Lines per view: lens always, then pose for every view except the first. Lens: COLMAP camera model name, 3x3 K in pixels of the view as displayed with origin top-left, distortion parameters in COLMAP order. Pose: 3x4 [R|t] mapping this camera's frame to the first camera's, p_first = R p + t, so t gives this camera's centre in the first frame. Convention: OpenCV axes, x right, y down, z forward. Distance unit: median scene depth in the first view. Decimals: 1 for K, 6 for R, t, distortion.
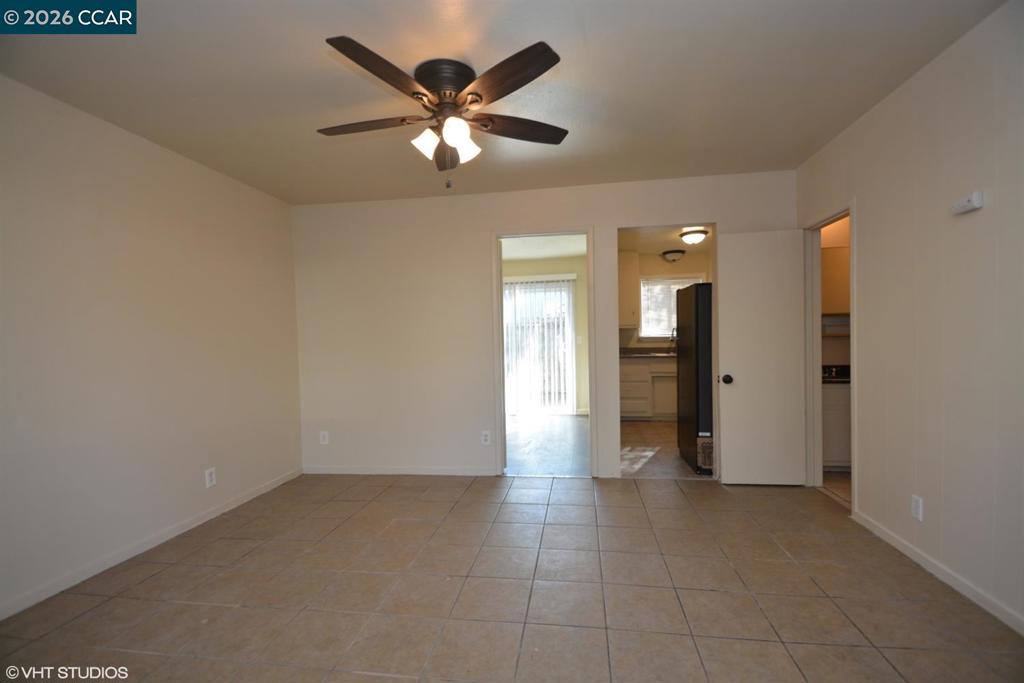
lens RADIAL K [[447.6, 0, 517.4], [0, 447.6, 353.3], [0, 0, 1]] dist [0.015577, -0.016627]
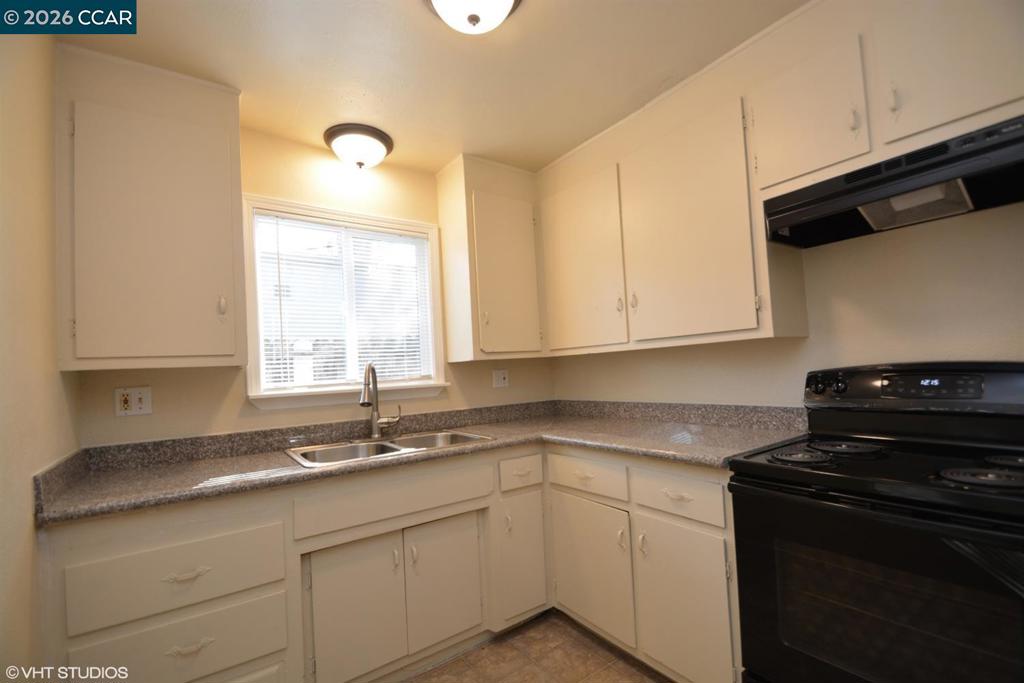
lens RADIAL K [[447.6, 0, 517.4], [0, 447.6, 353.3], [0, 0, 1]] dist [0.015577, -0.016627]
pose [[0.724564, 0.007171, 0.689170, 0.204634], [0.058138, 0.995746, -0.071485, -0.032114], [-0.686751, 0.091863, 0.721065, 0.693764]]
